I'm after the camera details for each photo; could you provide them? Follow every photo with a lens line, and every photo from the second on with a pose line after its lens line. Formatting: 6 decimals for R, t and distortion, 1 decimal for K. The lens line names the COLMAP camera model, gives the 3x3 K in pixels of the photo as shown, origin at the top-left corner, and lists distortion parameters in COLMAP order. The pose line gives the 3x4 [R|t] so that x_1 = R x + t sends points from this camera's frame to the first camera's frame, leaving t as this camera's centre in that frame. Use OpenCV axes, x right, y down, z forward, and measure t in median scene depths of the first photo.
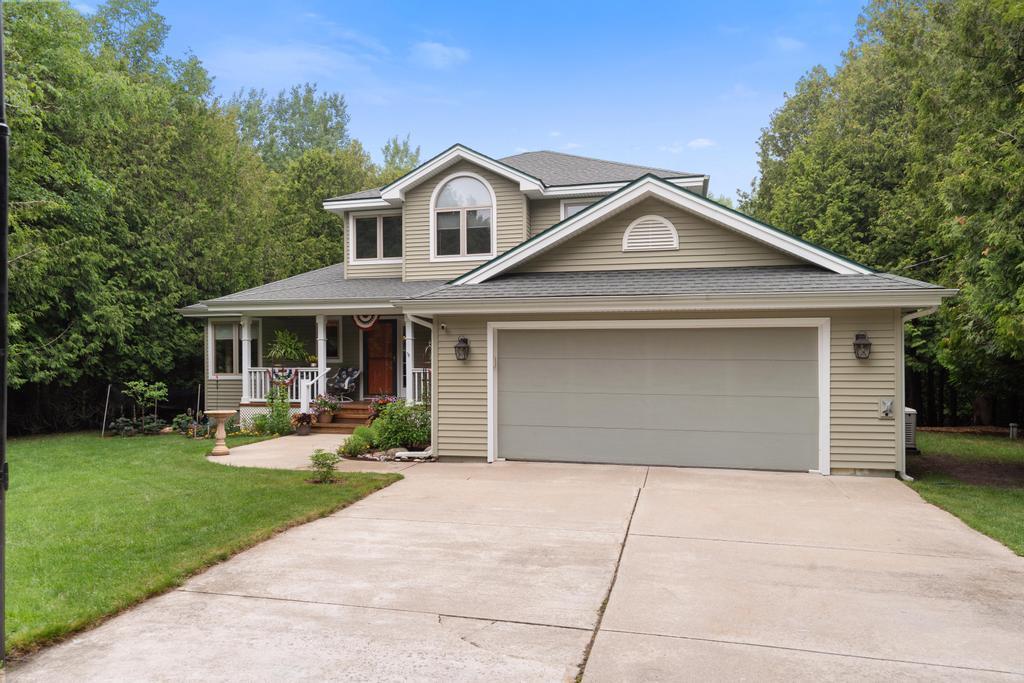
lens RADIAL K [[735.6, 0, 510.0], [0, 735.6, 347.8], [0, 0, 1]] dist [-0.004539, -0.006209]
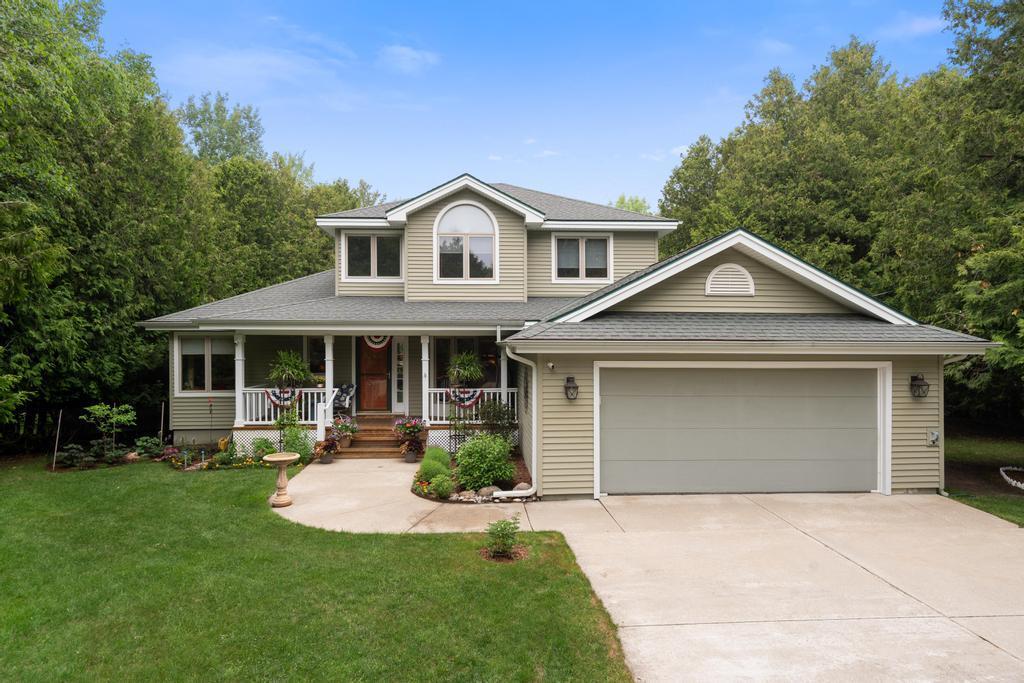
lens RADIAL K [[578.9, 0, 514.1], [0, 578.9, 334.6], [0, 0, 1]] dist [-0.004186, 0.000331]
pose [[0.950211, 0.007055, 0.311527, -0.257431], [-0.008915, 0.999950, 0.004546, -0.049714], [-0.311479, -0.007097, 0.950226, 0.183378]]
